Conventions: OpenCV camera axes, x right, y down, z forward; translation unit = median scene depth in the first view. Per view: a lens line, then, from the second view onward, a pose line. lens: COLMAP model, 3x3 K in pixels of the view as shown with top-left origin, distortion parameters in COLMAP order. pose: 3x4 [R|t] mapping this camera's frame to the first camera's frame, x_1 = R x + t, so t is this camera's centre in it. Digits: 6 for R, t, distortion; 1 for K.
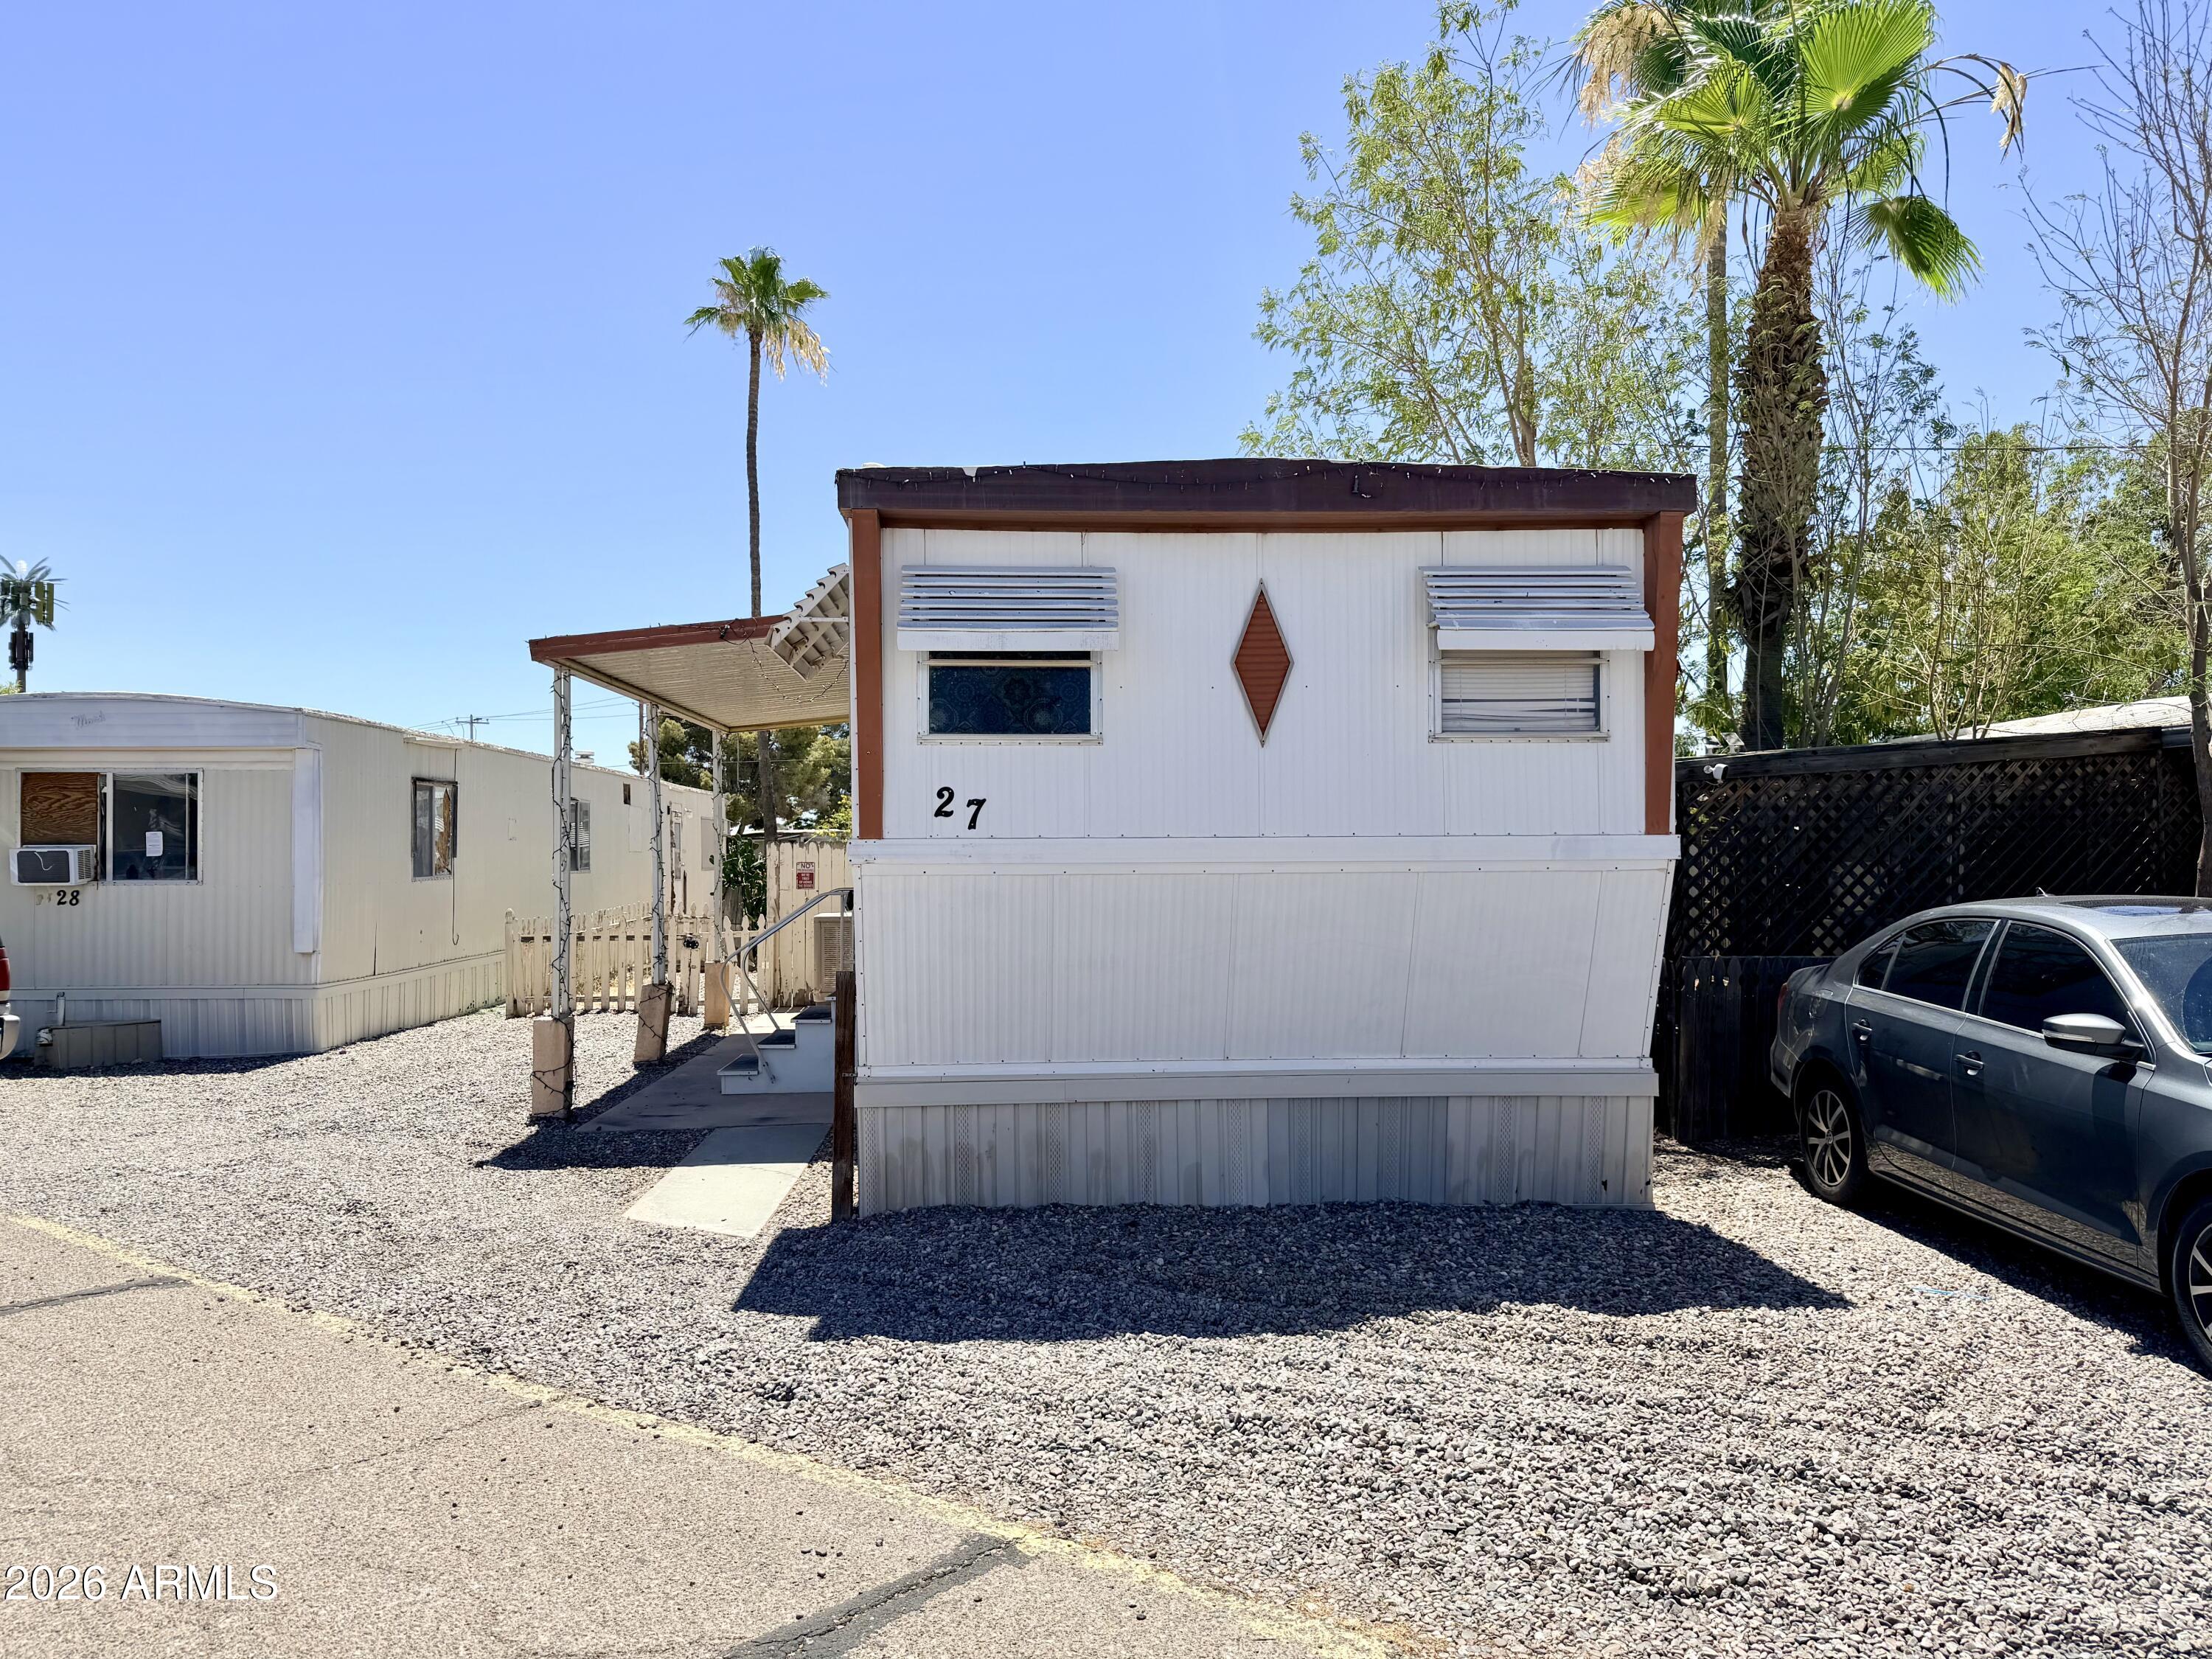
lens RADIAL K [[1540.1, 0, 1106.0], [0, 1540.1, 829.5], [0, 0, 1]] dist [0.099157, -0.123020]
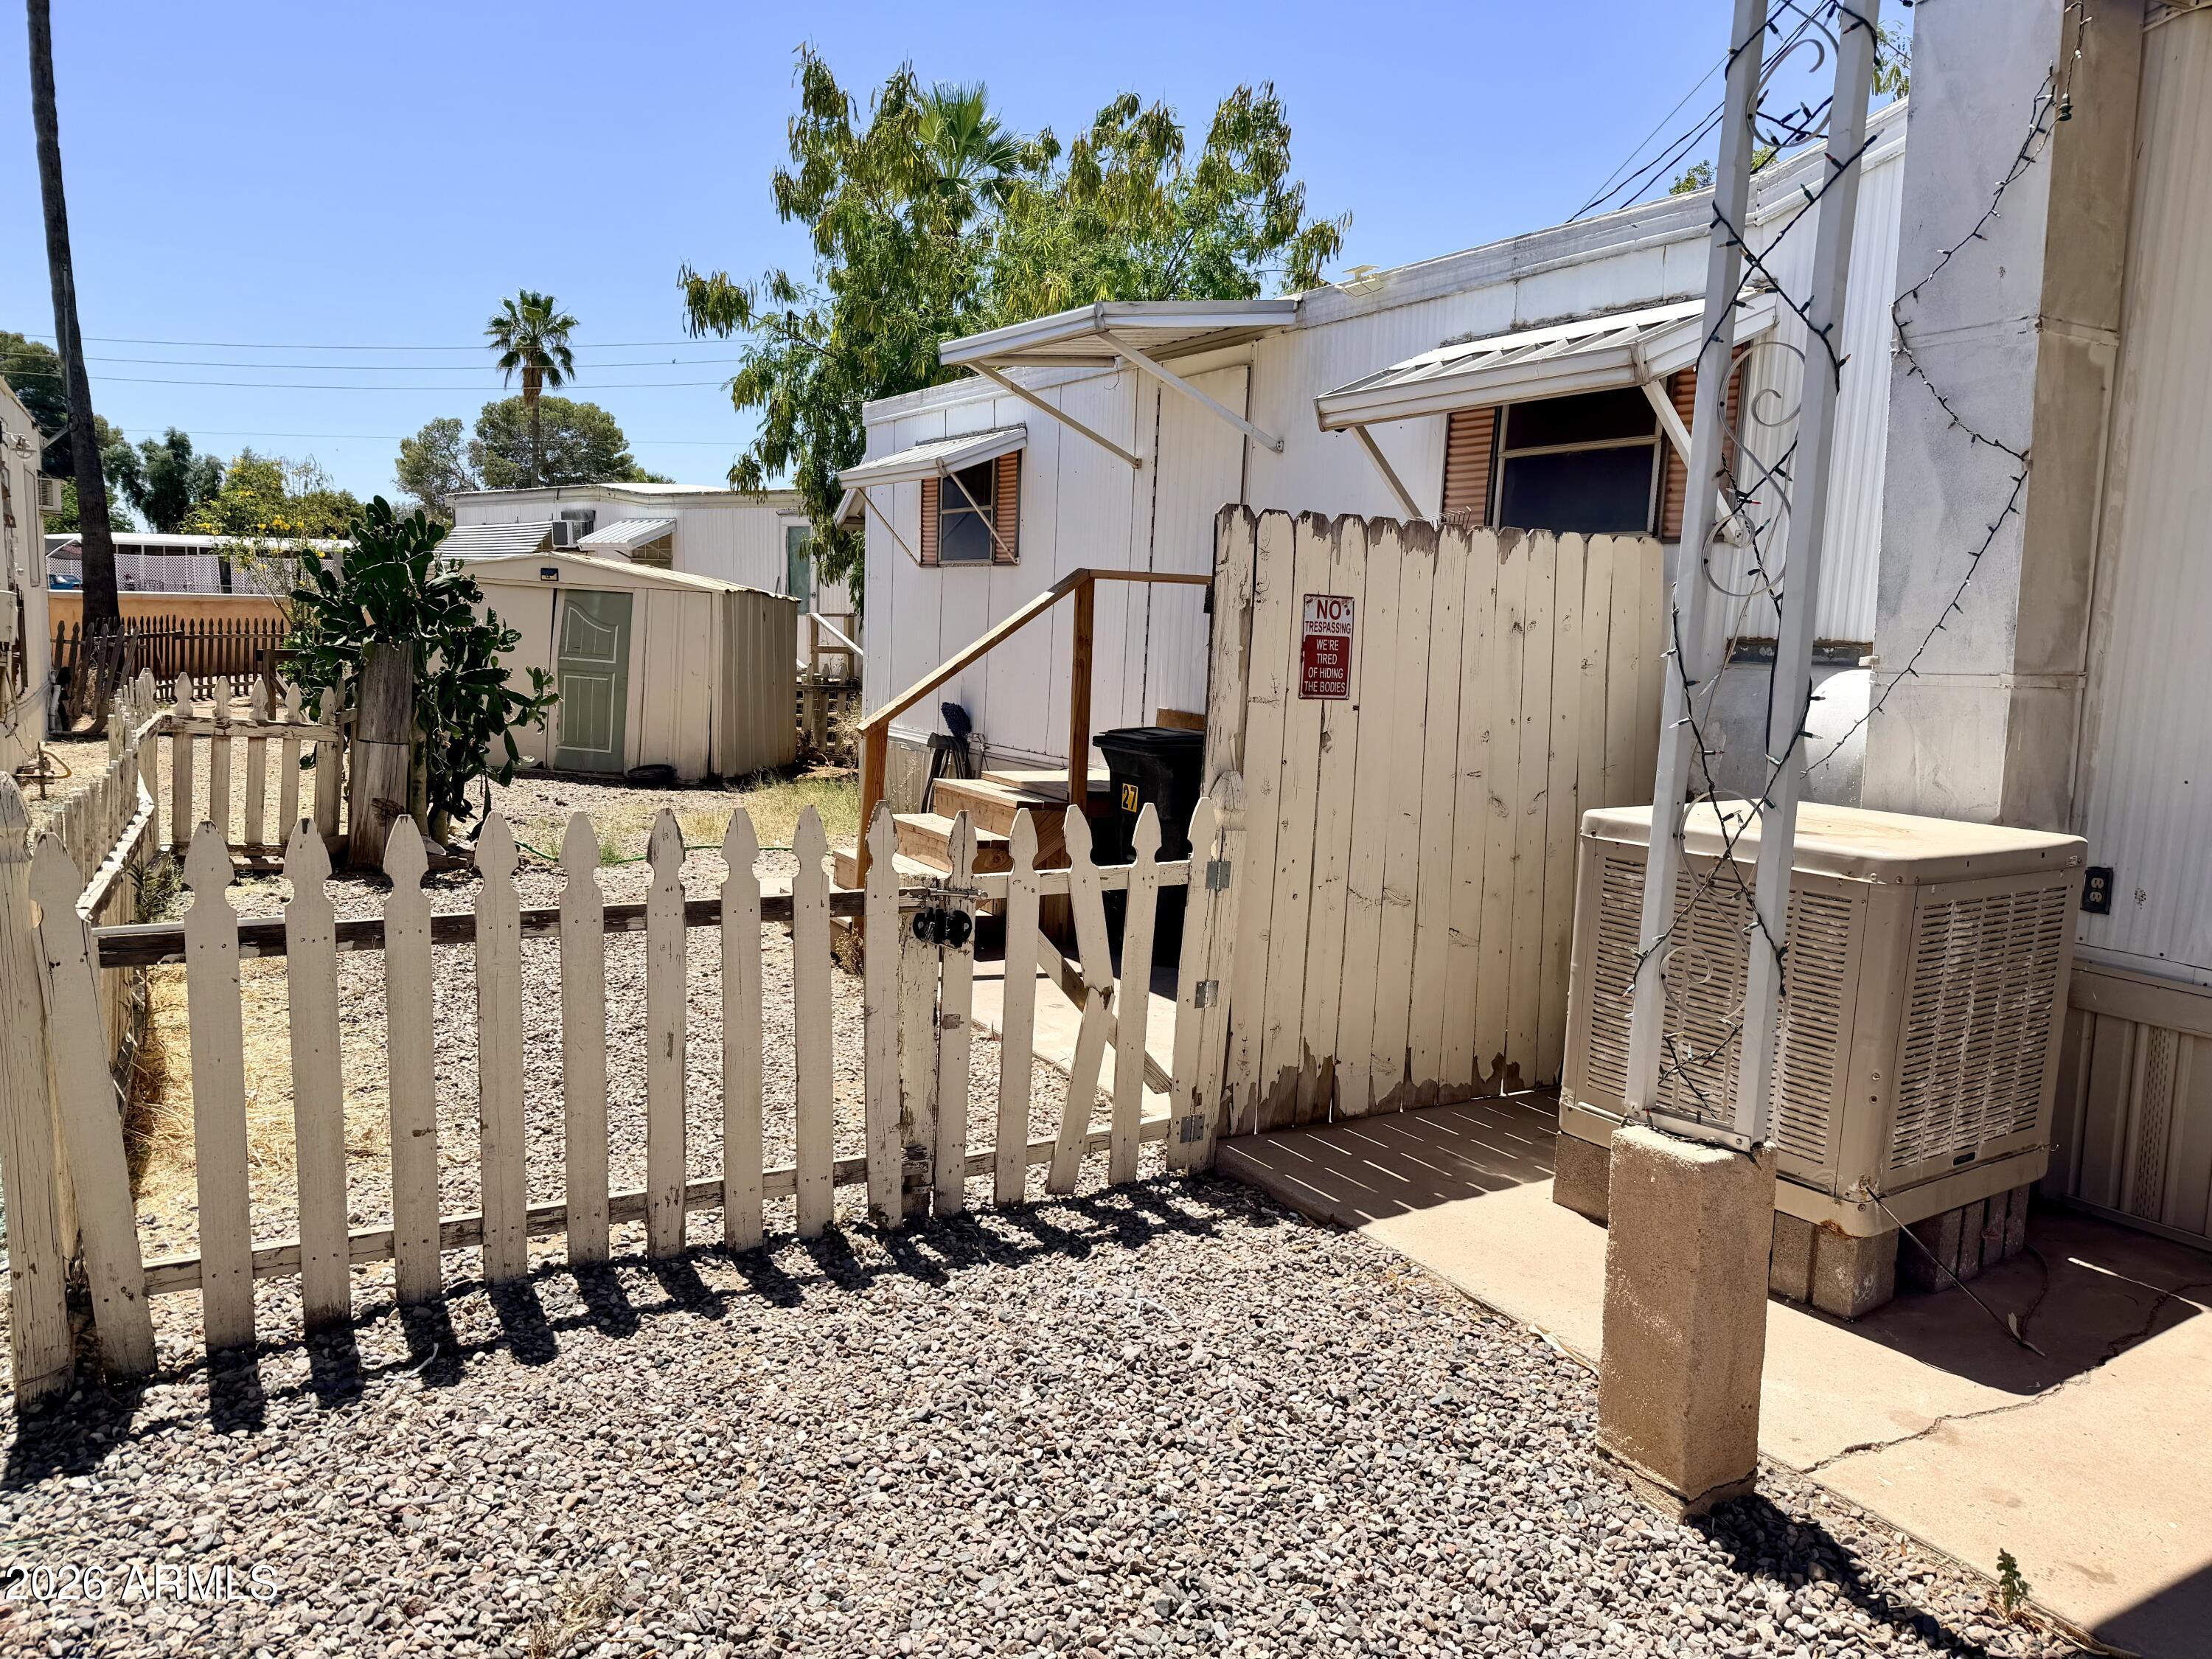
lens RADIAL K [[1519.7, 0, 1119.6], [0, 1519.7, 839.6], [0, 0, 1]] dist [0.080146, -0.145109]
pose [[0.881870, -0.020781, 0.471035, -0.892222], [-0.055800, 0.987407, 0.148032, 0.066412], [-0.468179, -0.156829, 0.869605, 2.013020]]
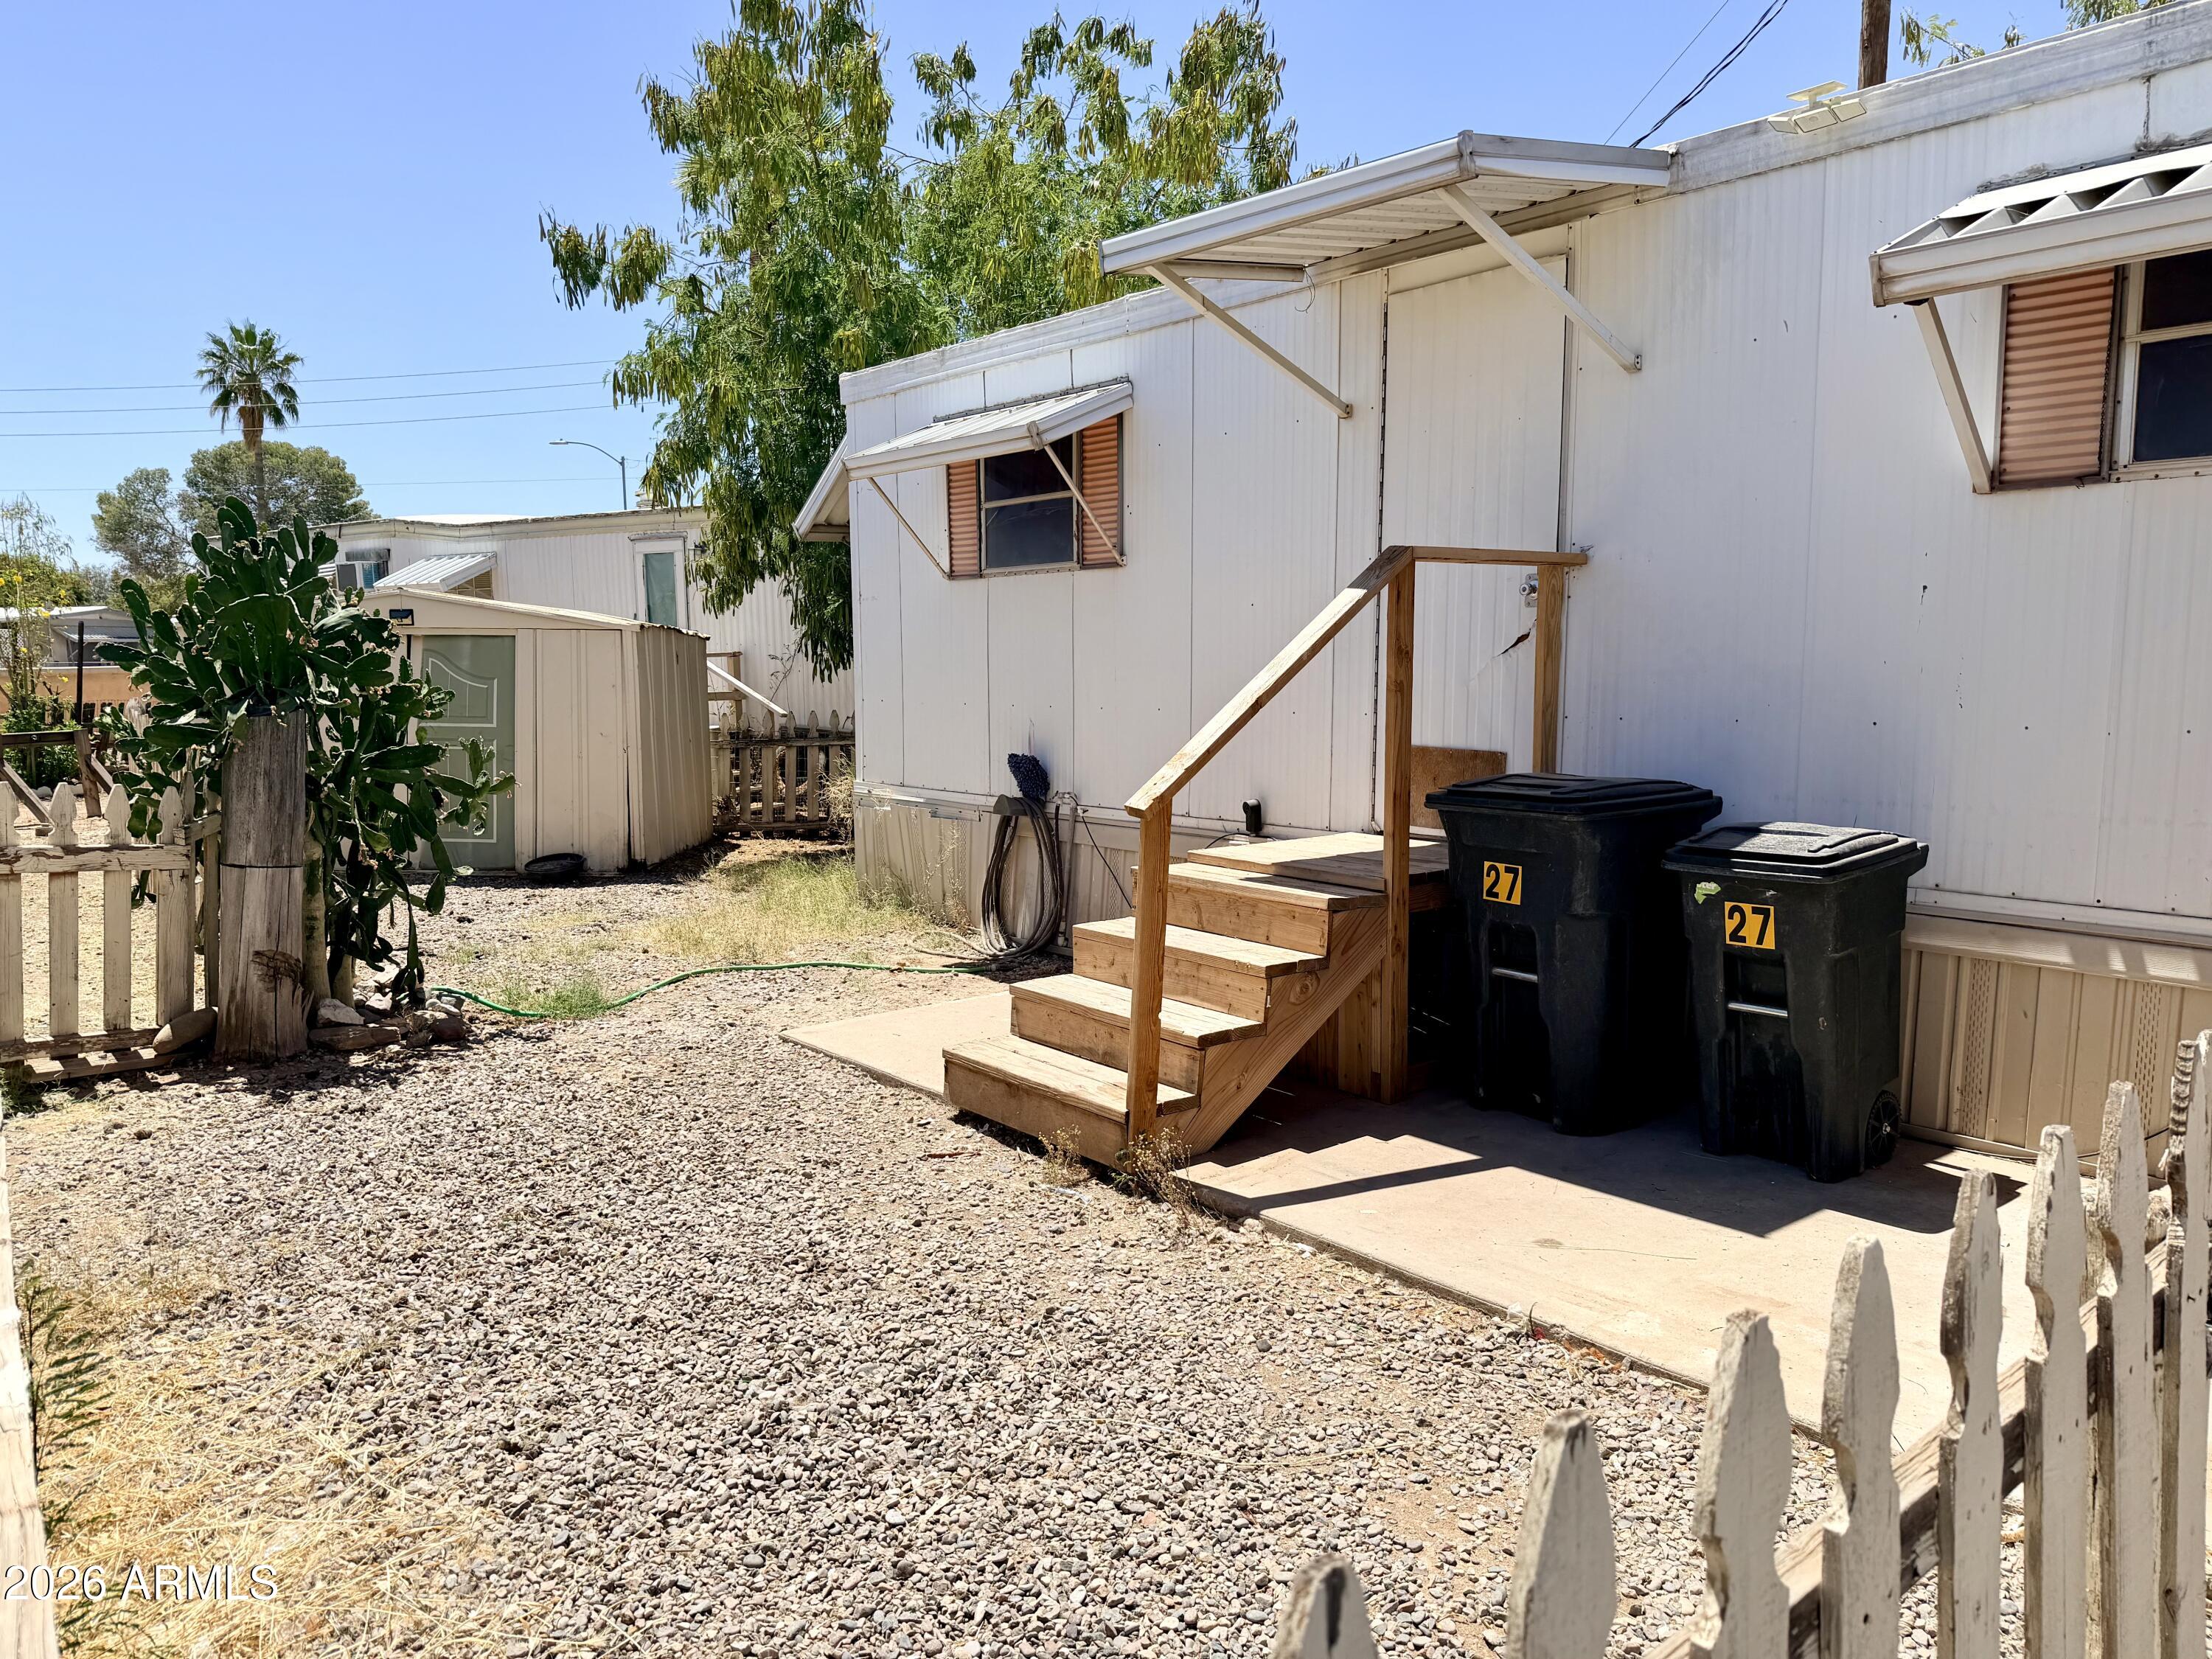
lens RADIAL K [[1526.4, 0, 1106.0], [0, 1526.4, 829.5], [0, 0, 1]] dist [0.064797, -0.094286]
pose [[0.805138, -0.064095, 0.589614, -0.953369], [-0.007060, 0.993037, 0.117590, 0.086274], [-0.593045, -0.098839, 0.799080, 2.456310]]
